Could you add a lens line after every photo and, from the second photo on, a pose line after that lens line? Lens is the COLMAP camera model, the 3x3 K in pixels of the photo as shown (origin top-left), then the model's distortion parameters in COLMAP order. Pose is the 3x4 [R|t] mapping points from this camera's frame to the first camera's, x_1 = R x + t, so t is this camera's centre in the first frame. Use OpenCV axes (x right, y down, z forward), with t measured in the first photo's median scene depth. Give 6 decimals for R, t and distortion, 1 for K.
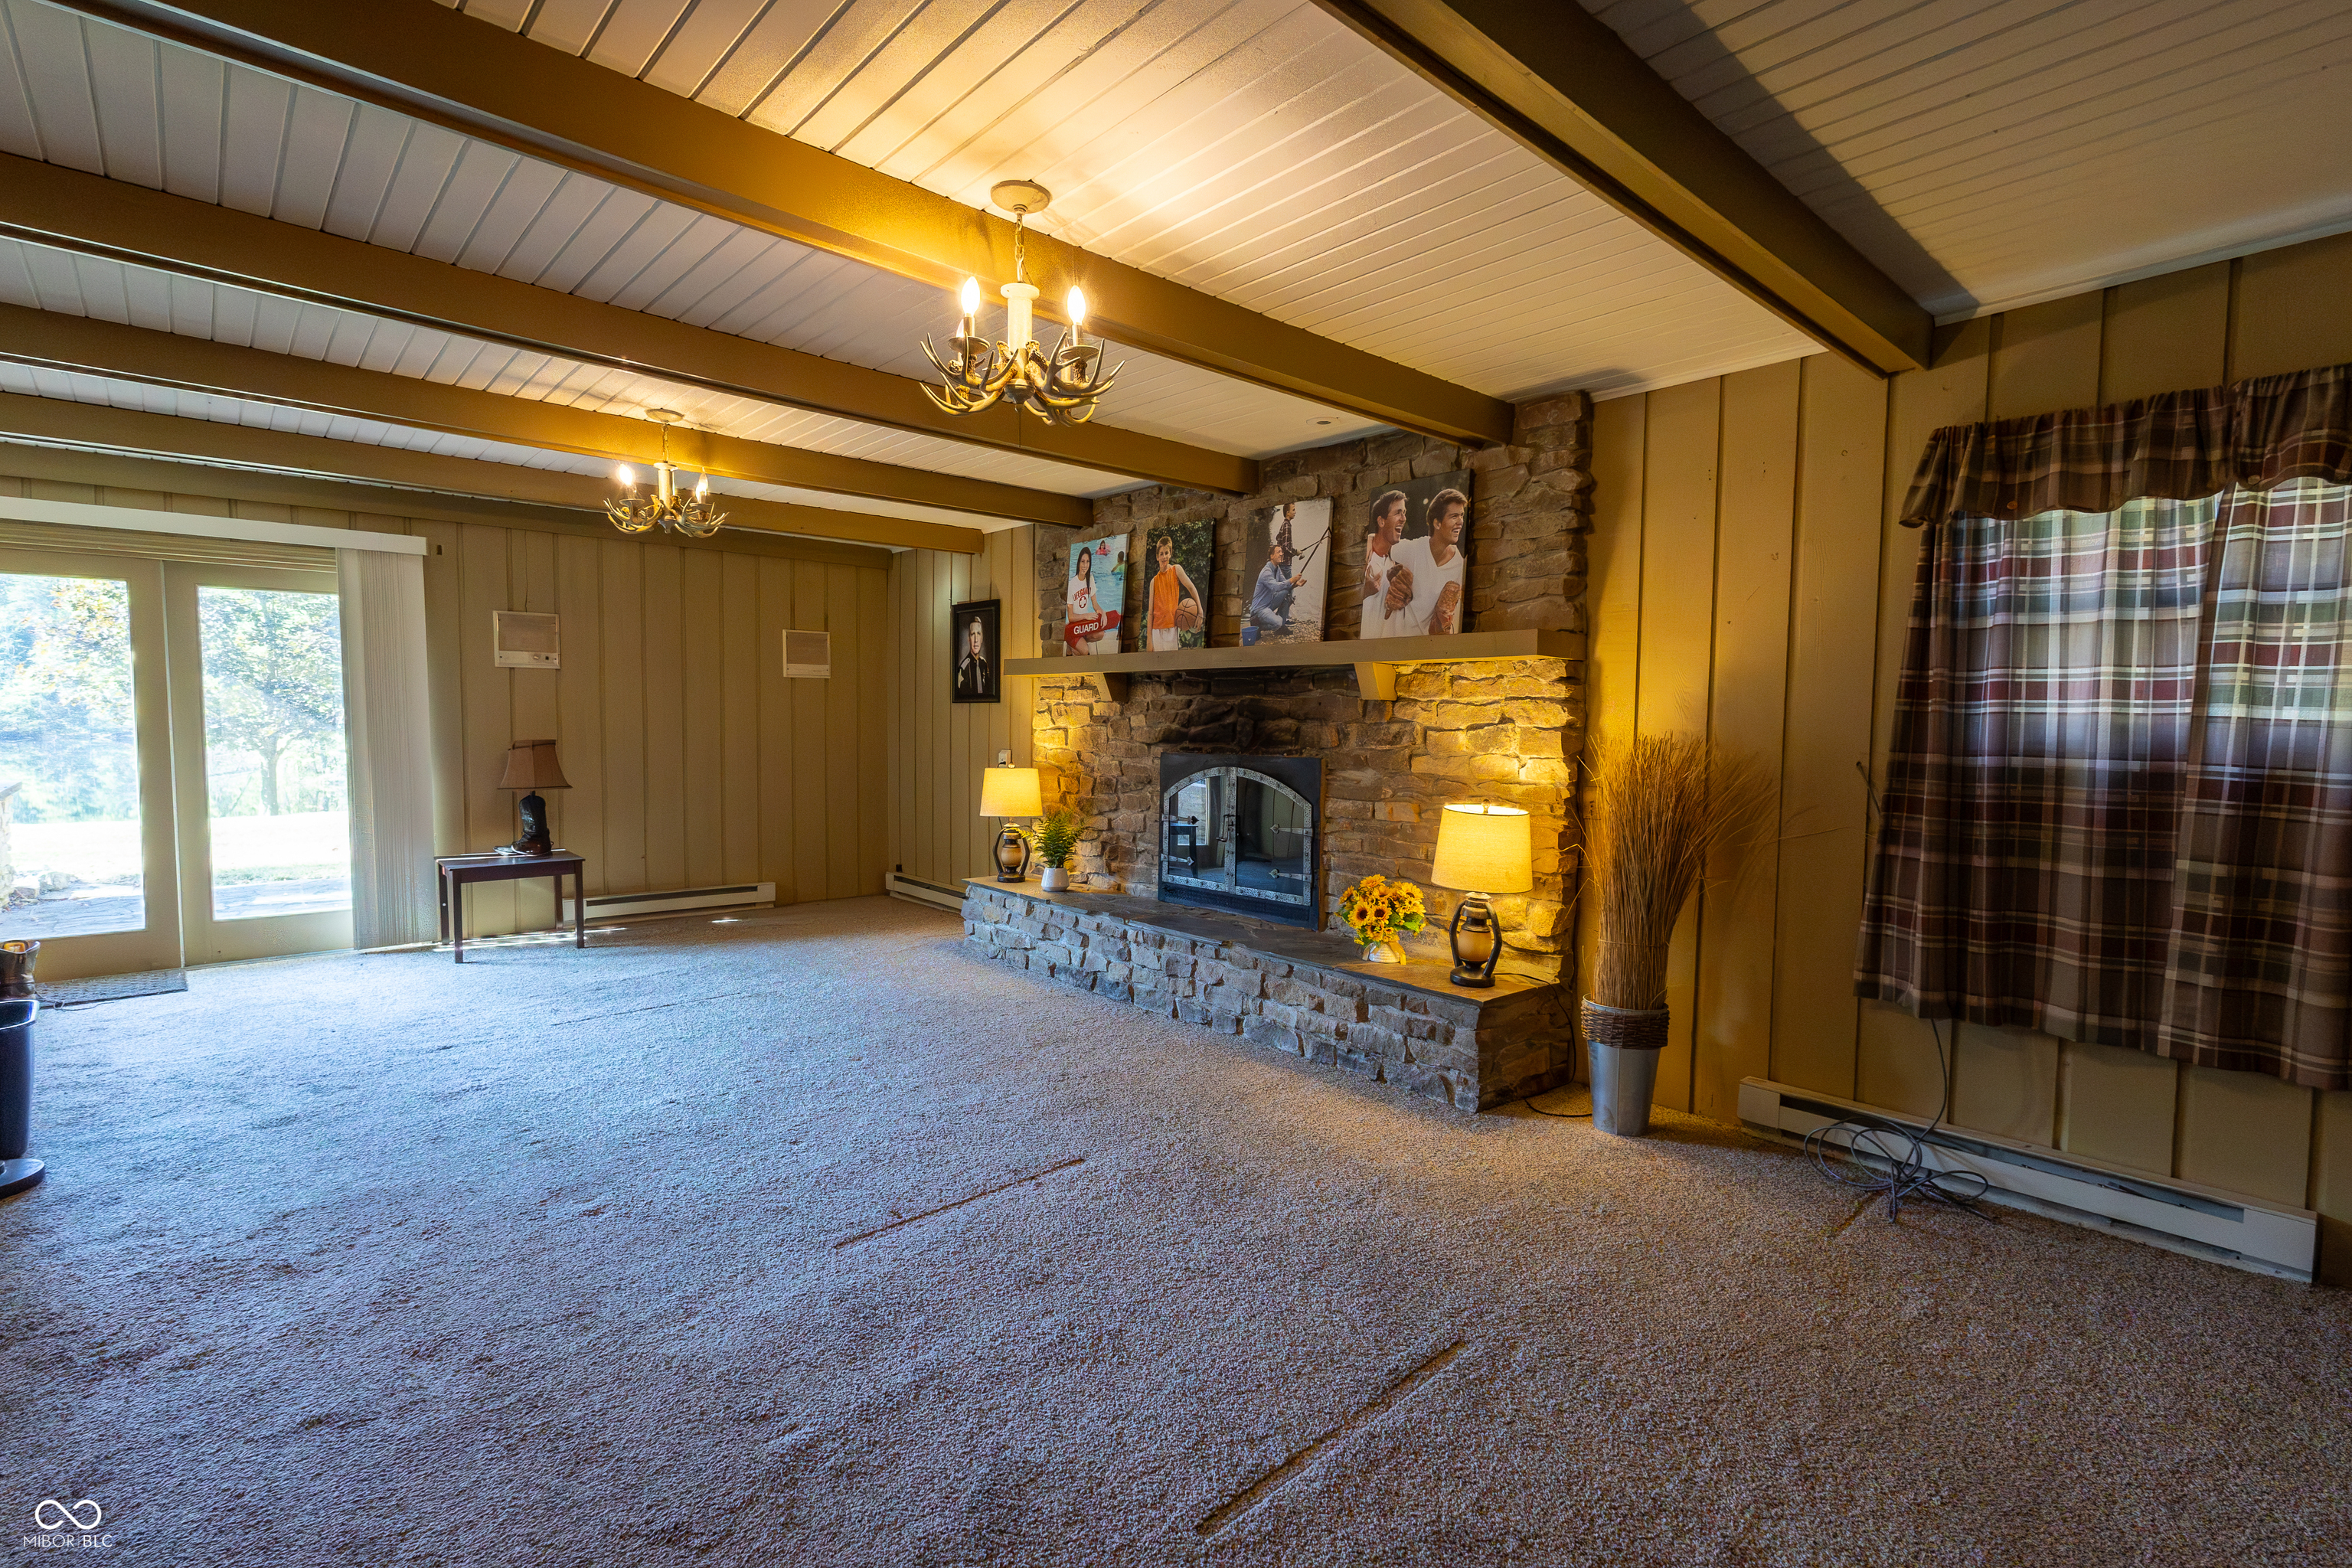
lens RADIAL K [[1080.9, 0, 1171.6], [0, 1080.9, 786.7], [0, 0, 1]] dist [0.006044, 0.000172]
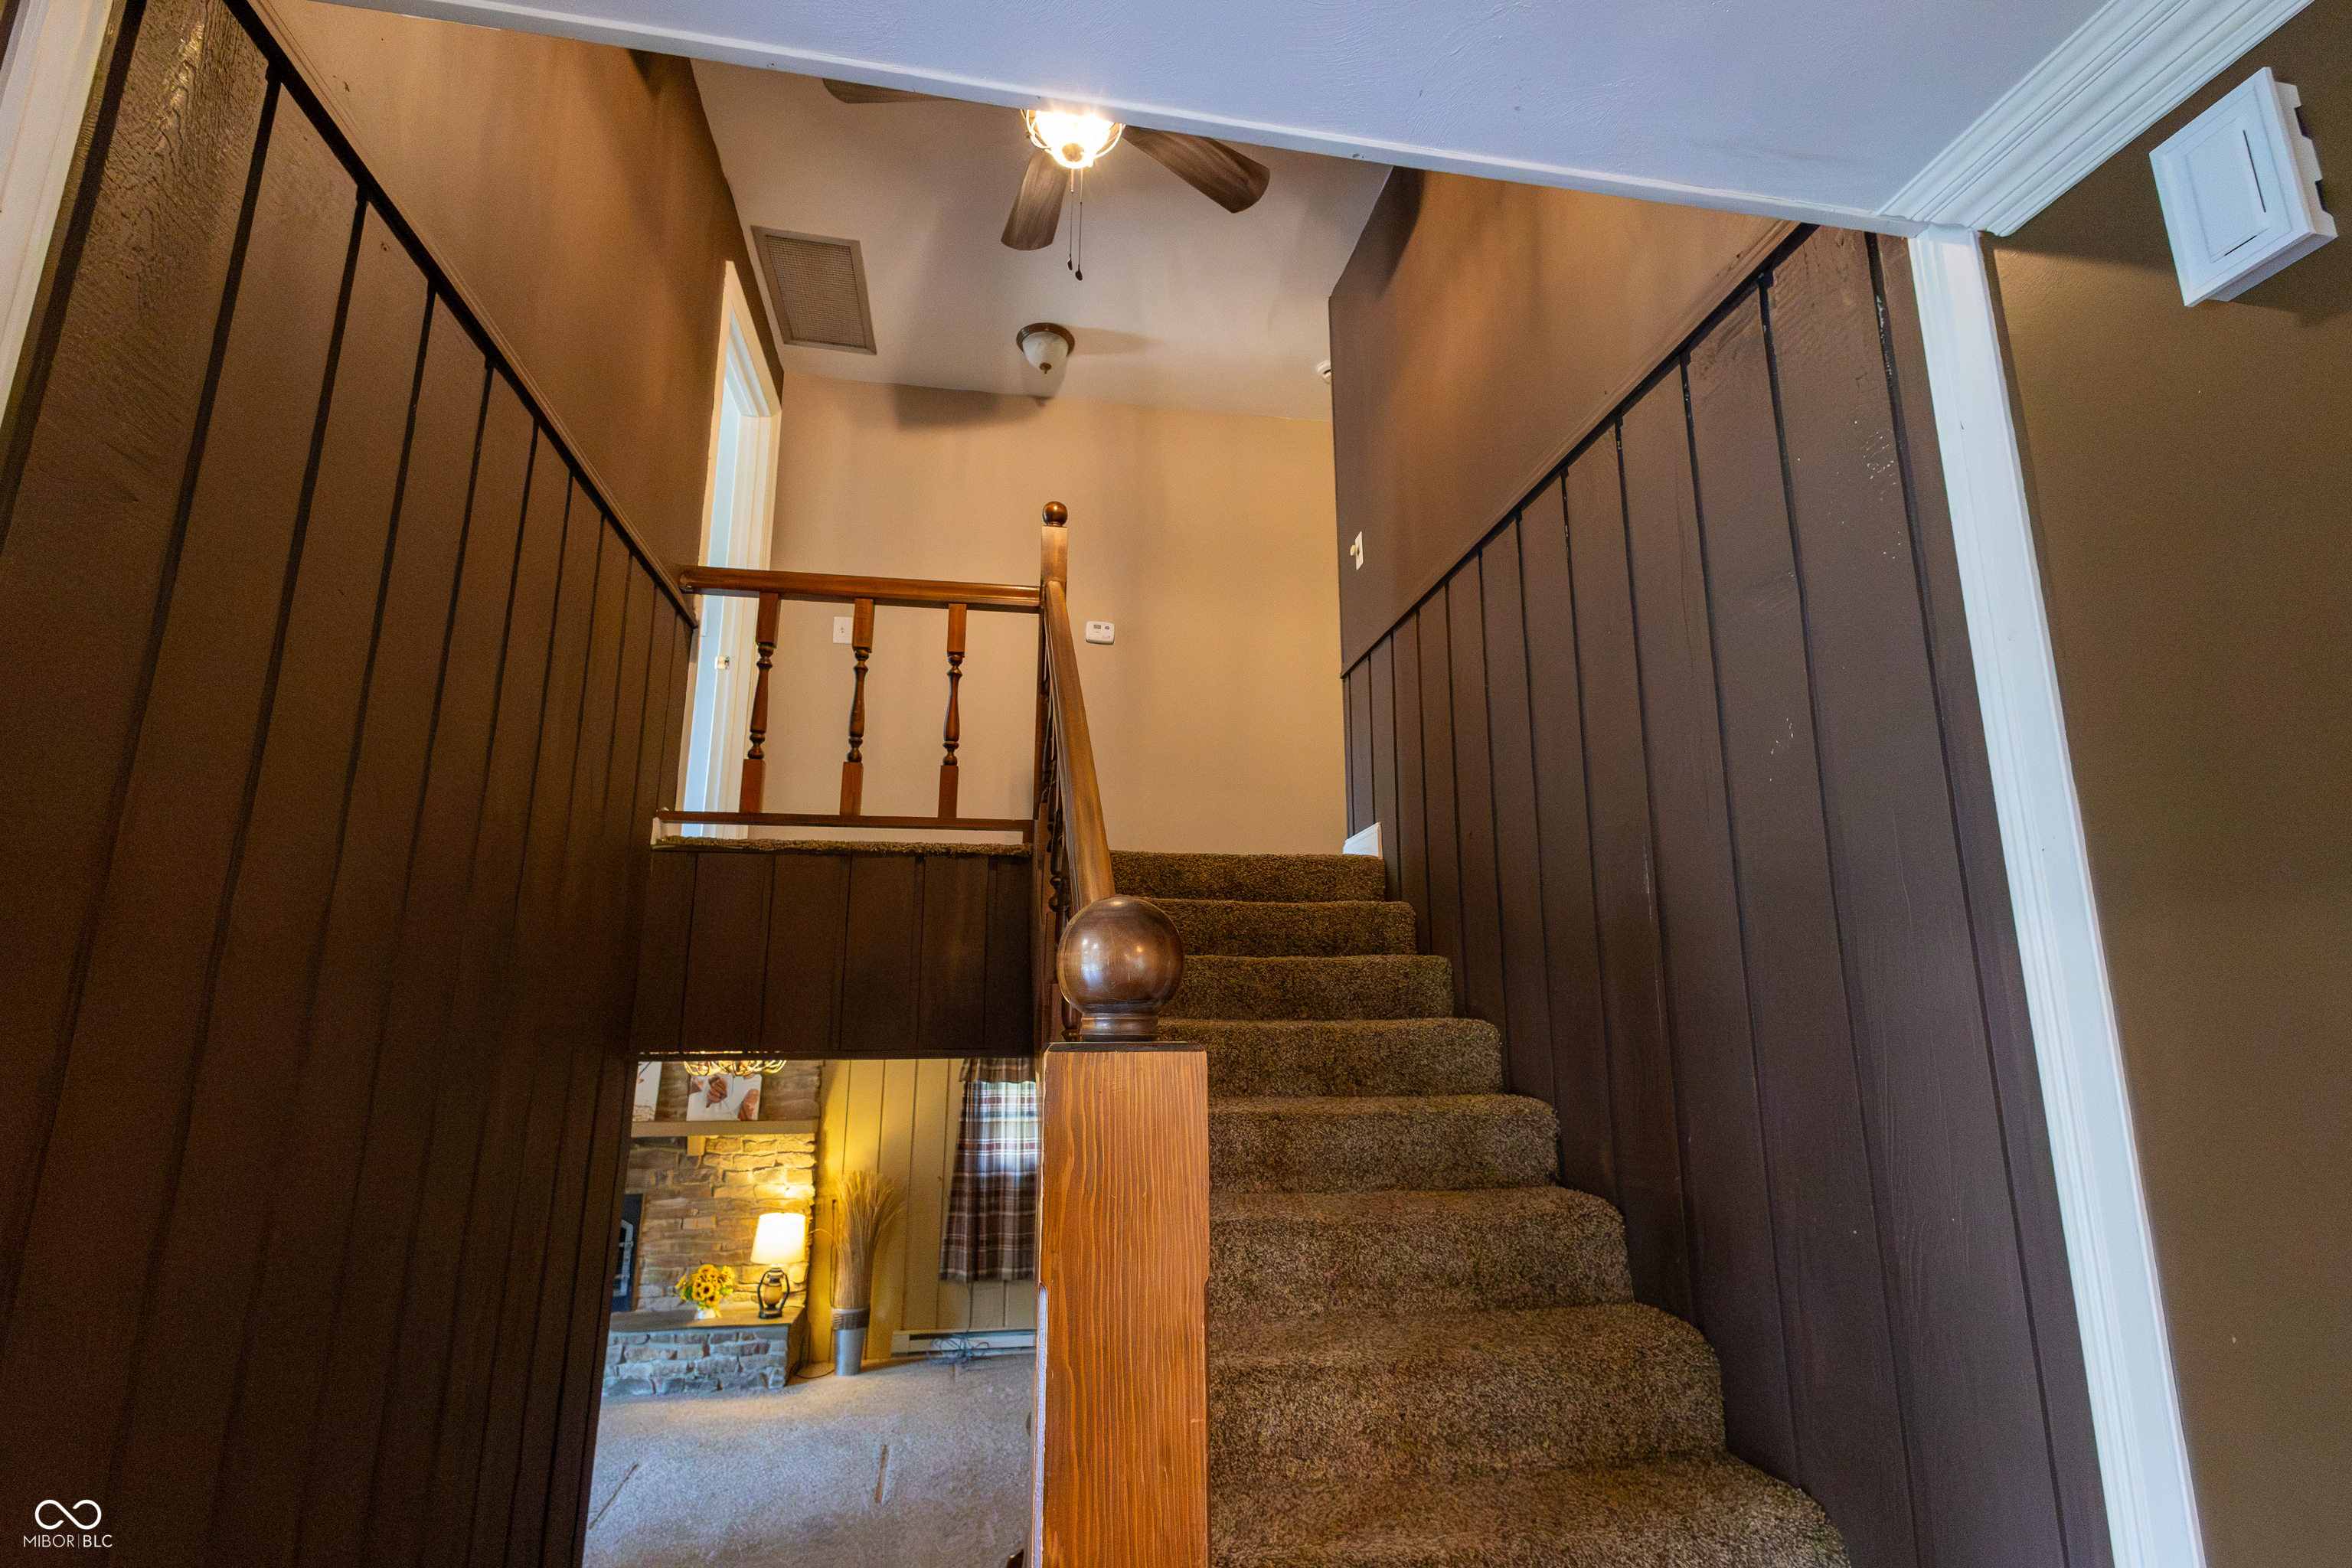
lens RADIAL K [[1080.9, 0, 1174.6], [0, 1080.9, 787.4], [0, 0, 1]] dist [0.006044, 0.000172]
pose [[0.529732, 0.182173, 0.828370, -1.194429], [0.058605, 0.966465, -0.250020, -0.216670], [-0.846138, 0.180991, 0.501291, -0.783748]]
